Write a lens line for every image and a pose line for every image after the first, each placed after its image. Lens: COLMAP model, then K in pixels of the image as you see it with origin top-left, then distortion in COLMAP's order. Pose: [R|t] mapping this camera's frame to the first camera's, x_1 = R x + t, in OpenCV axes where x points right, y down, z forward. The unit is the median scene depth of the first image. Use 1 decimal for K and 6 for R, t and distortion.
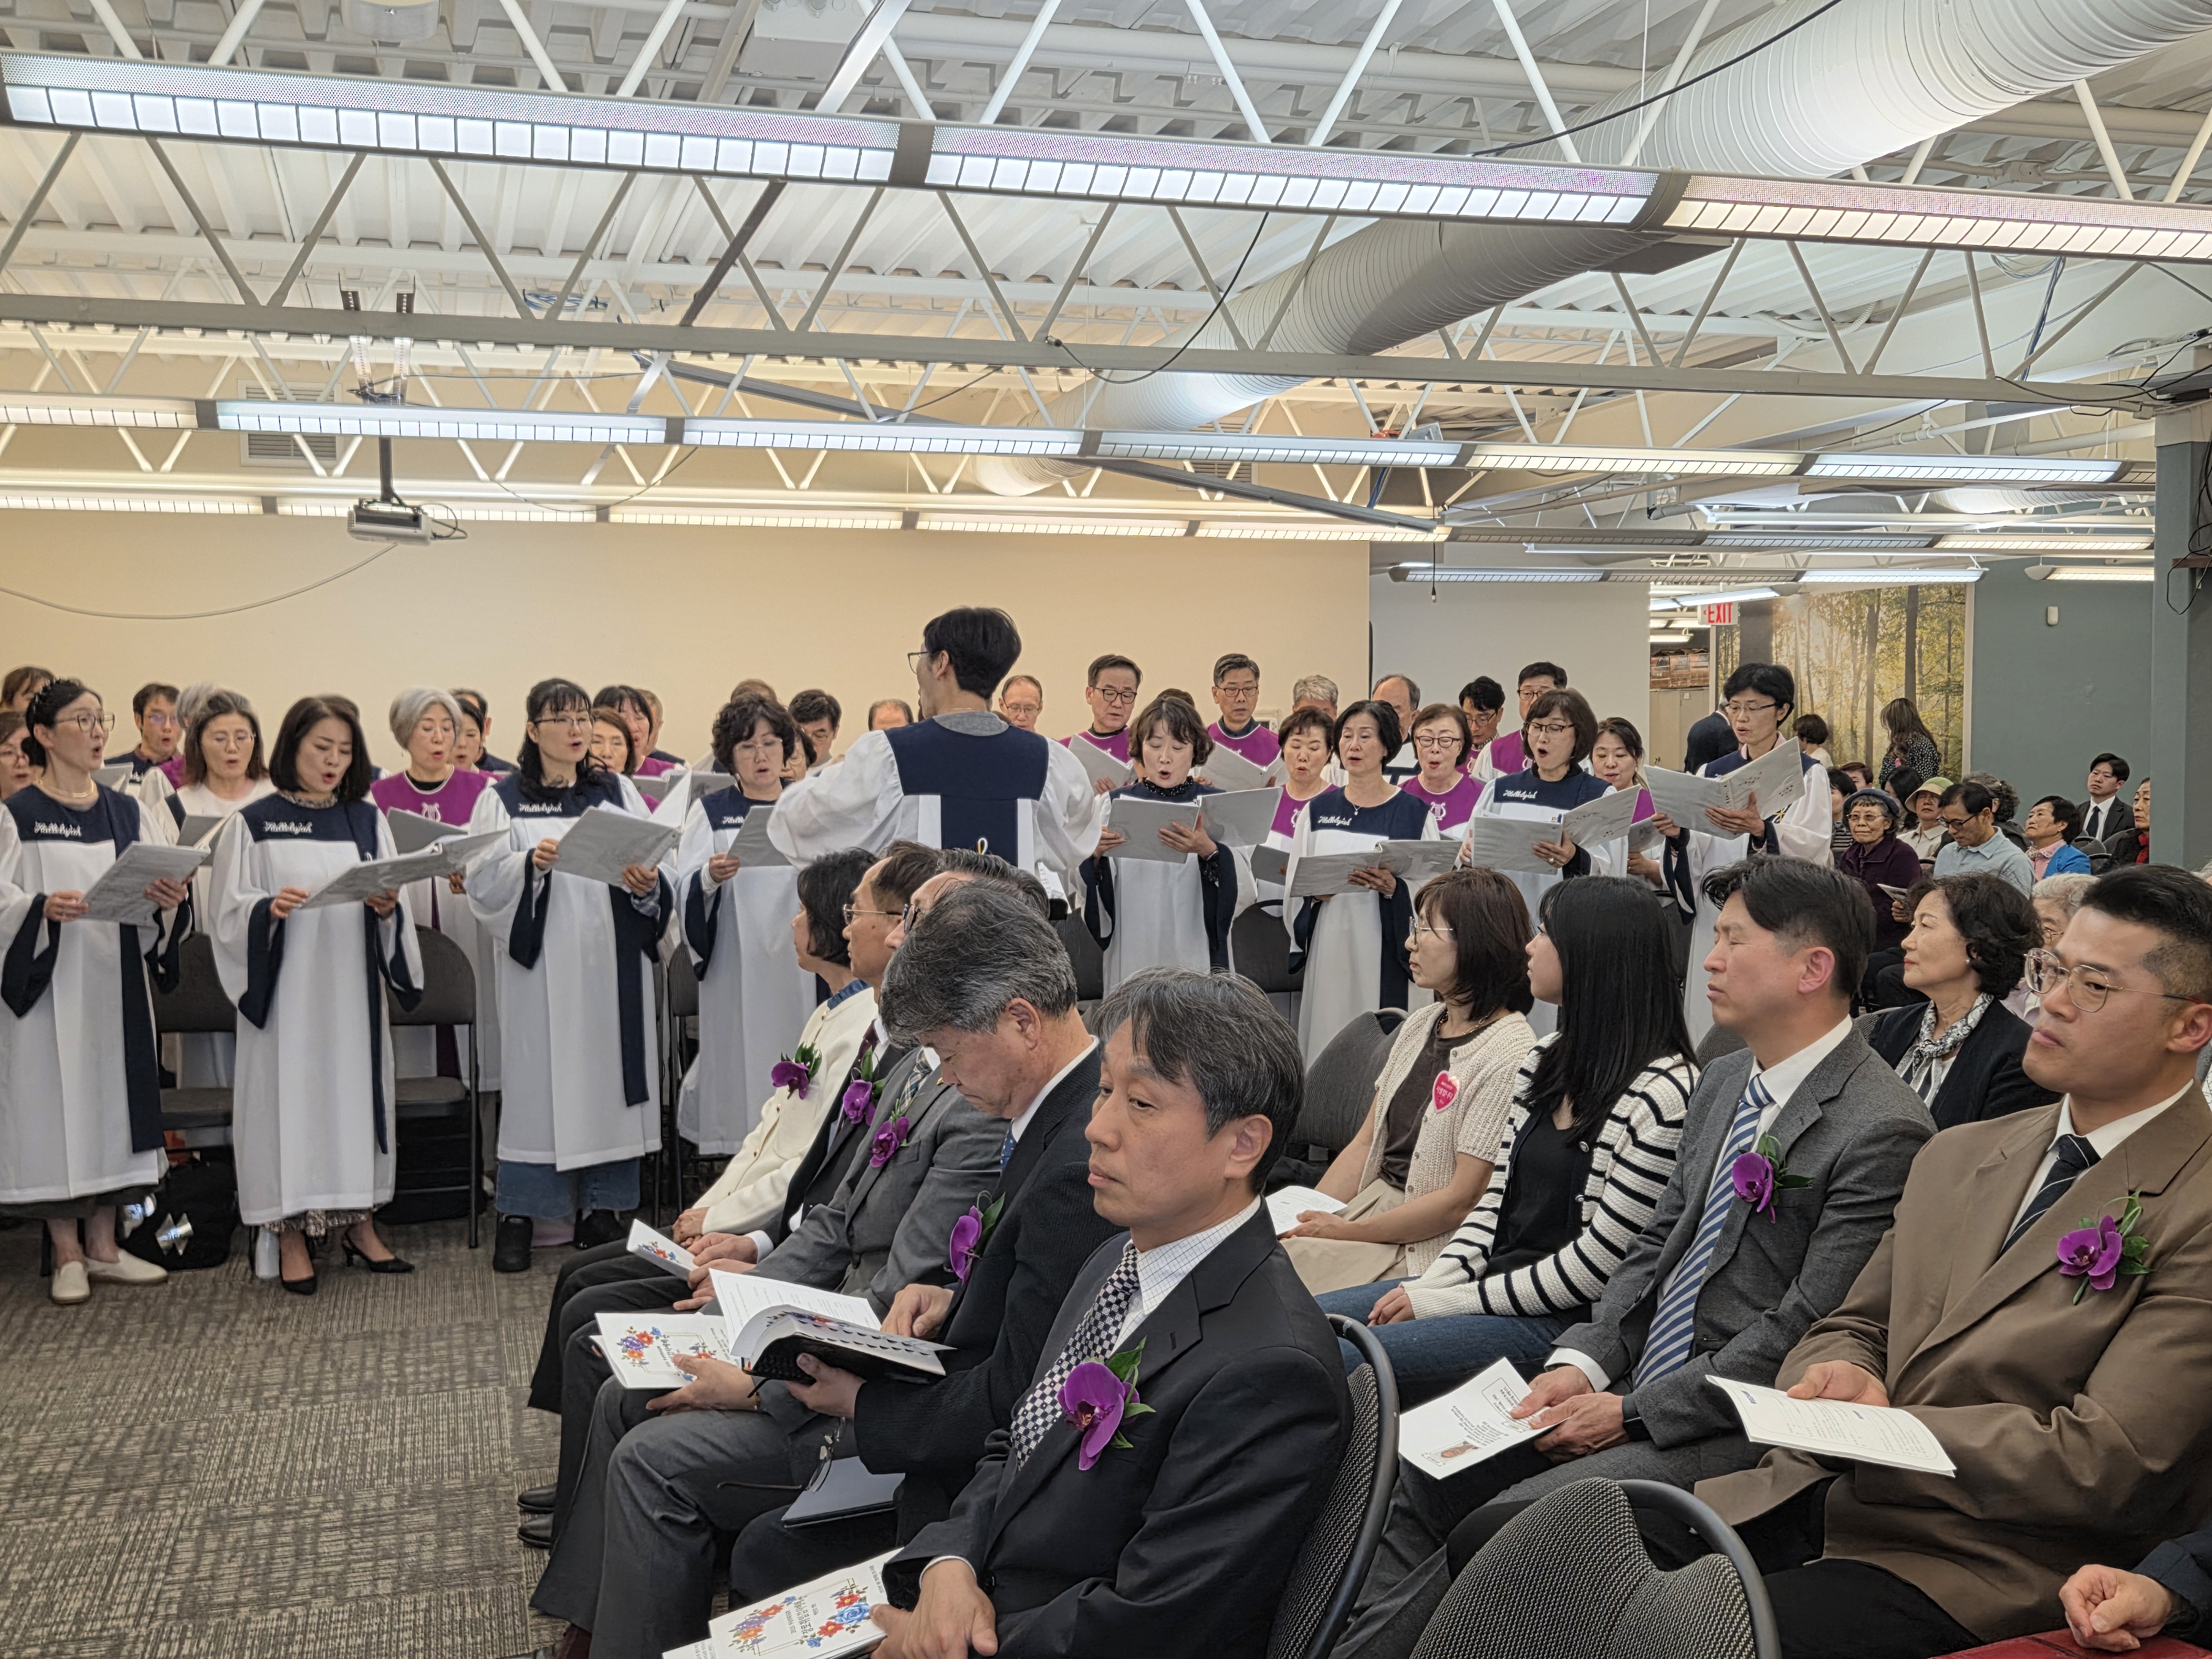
lens RADIAL K [[2164.7, 0, 1106.0], [0, 2164.7, 829.5], [0, 0, 1]] dist [0.151025, -0.247334]
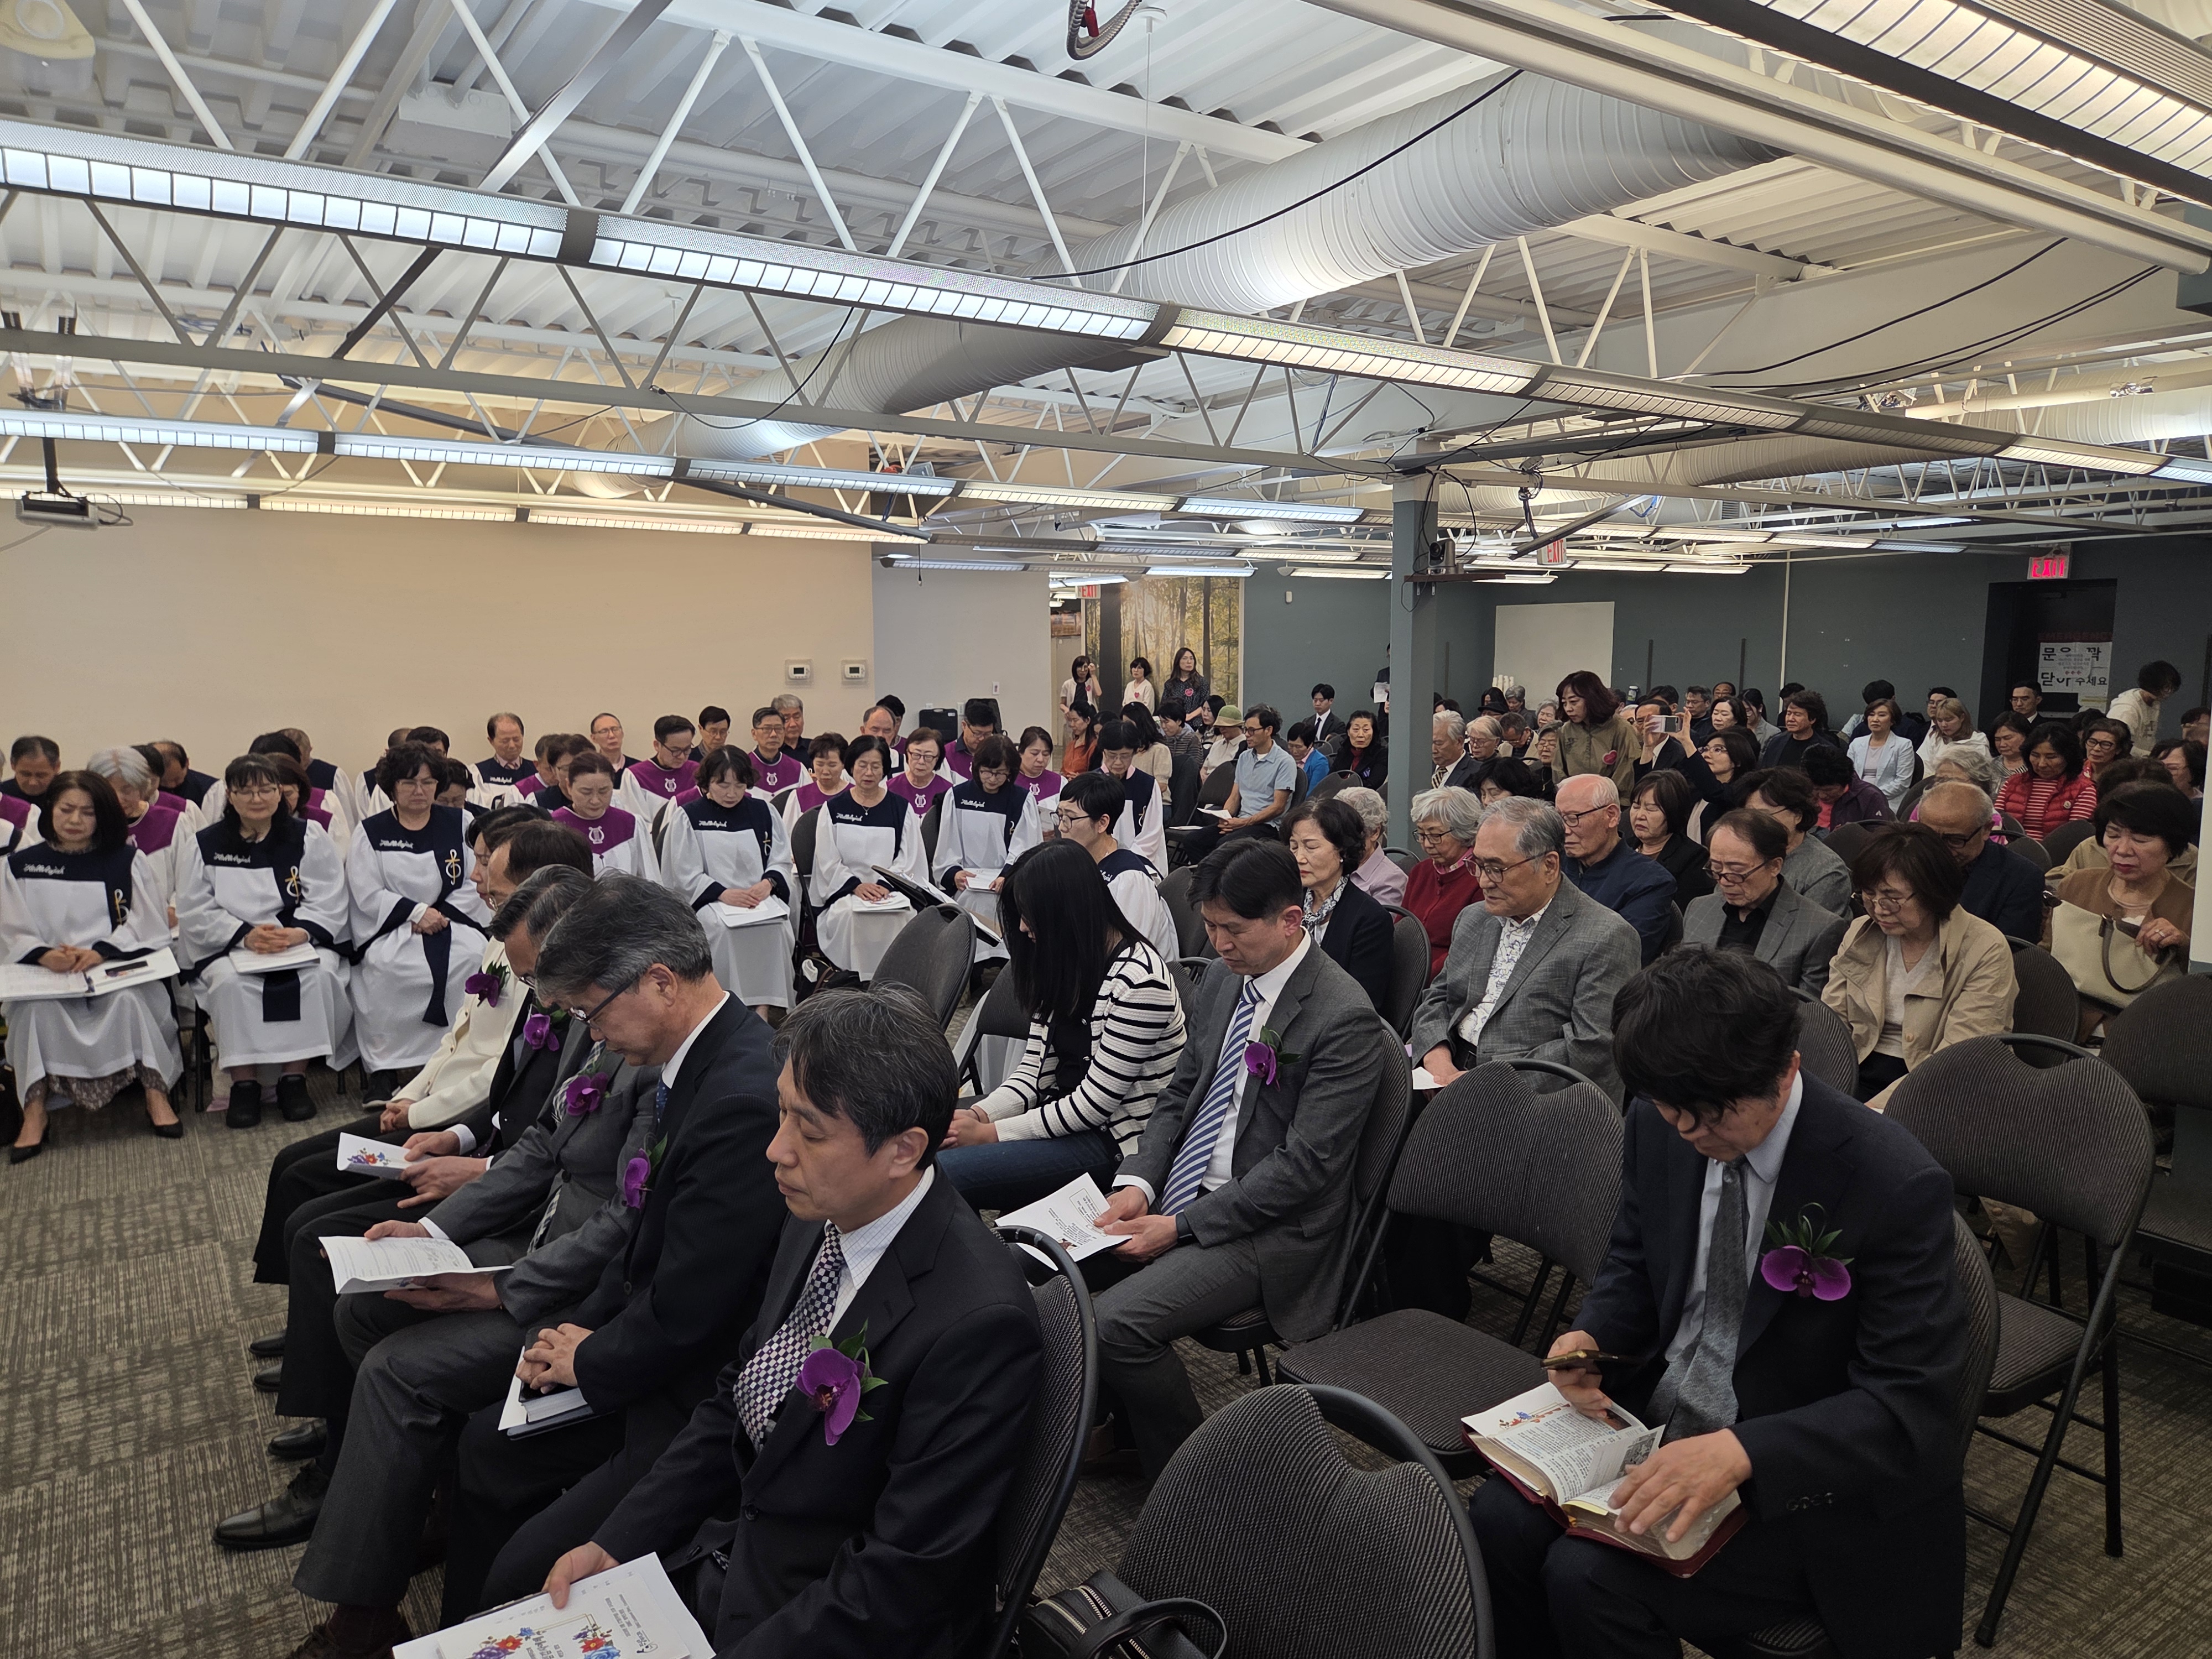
lens RADIAL K [[1451.0, 0, 1106.0], [0, 1451.0, 829.5], [0, 0, 1]] dist [0.055006, -0.042024]
pose [[0.954518, -0.031438, 0.296491, -0.038057], [0.009482, 0.997123, 0.075202, -0.029874], [-0.298003, -0.068971, 0.952070, 0.088655]]
